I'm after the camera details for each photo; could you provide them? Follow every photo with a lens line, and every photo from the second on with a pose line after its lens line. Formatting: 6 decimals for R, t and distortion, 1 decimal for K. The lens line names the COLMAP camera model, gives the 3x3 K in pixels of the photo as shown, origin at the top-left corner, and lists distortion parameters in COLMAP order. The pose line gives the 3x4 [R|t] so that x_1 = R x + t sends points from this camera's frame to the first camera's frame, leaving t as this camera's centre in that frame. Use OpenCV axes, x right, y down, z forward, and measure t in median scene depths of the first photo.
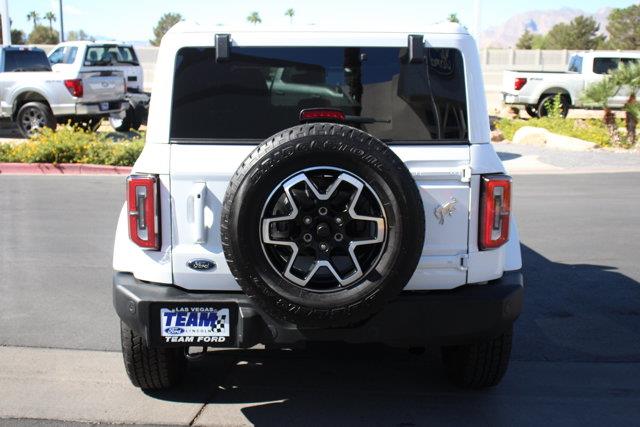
lens RADIAL K [[794.2, 0, 320.0], [0, 794.2, 213.5], [0, 0, 1]] dist [0.005874, 0.033412]
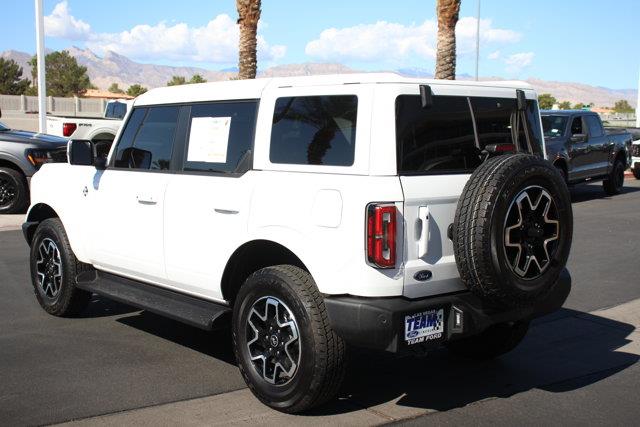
lens RADIAL K [[830.7, 0, 357.1], [0, 830.7, 215.1], [0, 0, 1]] dist [0.010883, 0.039442]
pose [[0.759064, -0.067535, 0.647503, -1.031739], [0.106577, 0.994077, -0.021257, -0.009789], [-0.642233, 0.085145, 0.761766, 0.104758]]
